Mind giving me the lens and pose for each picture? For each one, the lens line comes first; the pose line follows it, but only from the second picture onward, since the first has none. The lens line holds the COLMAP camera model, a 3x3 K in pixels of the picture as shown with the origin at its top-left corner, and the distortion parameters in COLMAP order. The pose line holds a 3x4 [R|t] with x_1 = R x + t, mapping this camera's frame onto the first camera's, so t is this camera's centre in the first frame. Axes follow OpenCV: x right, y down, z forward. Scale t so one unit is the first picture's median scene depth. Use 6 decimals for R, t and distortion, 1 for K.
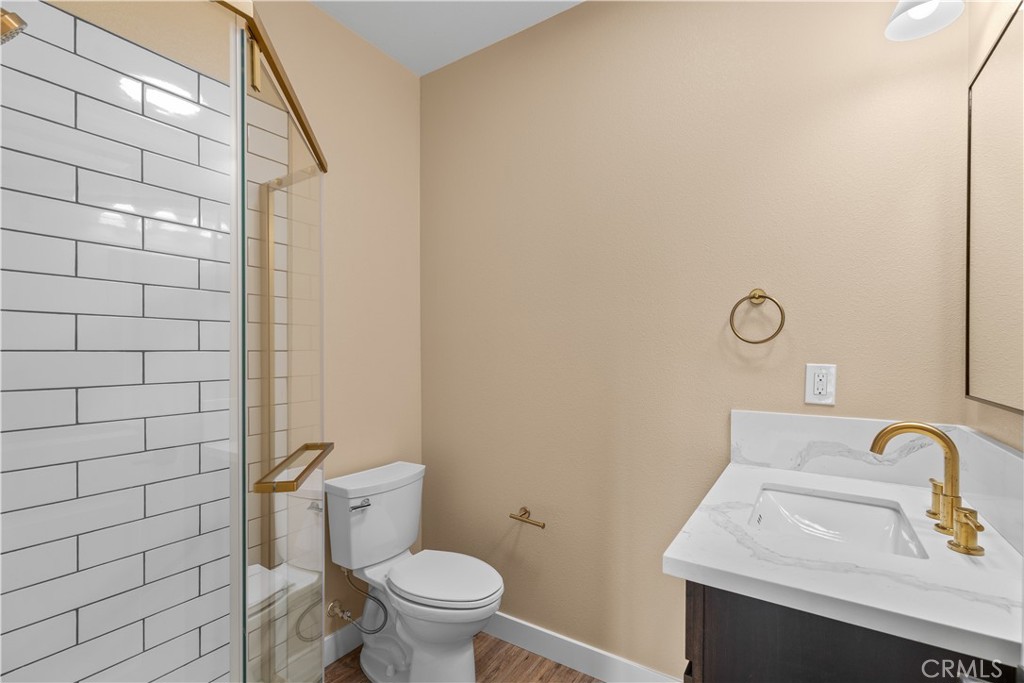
lens RADIAL K [[464.8, 0, 510.3], [0, 464.8, 347.7], [0, 0, 1]] dist [0.010909, -0.002736]
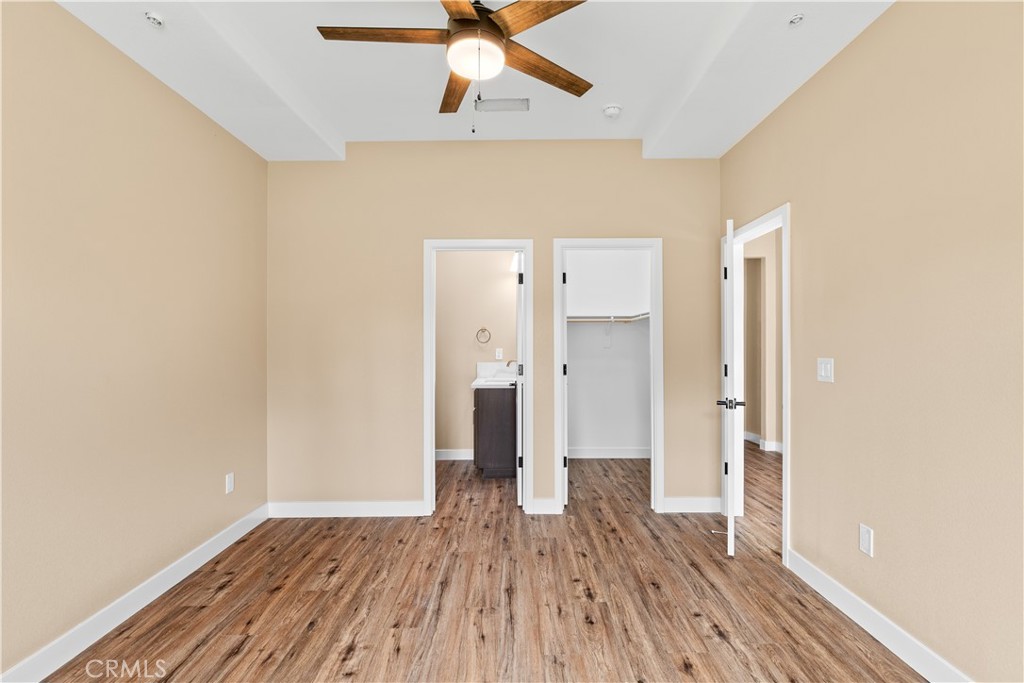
lens RADIAL K [[483.7, 0, 509.8], [0, 483.7, 344.2], [0, 0, 1]] dist [0.000972, -0.000903]
pose [[0.836809, -0.002941, 0.547488, -1.299439], [0.005345, 0.999982, -0.002799, 0.010966], [-0.547469, 0.005268, 0.836809, -2.153588]]
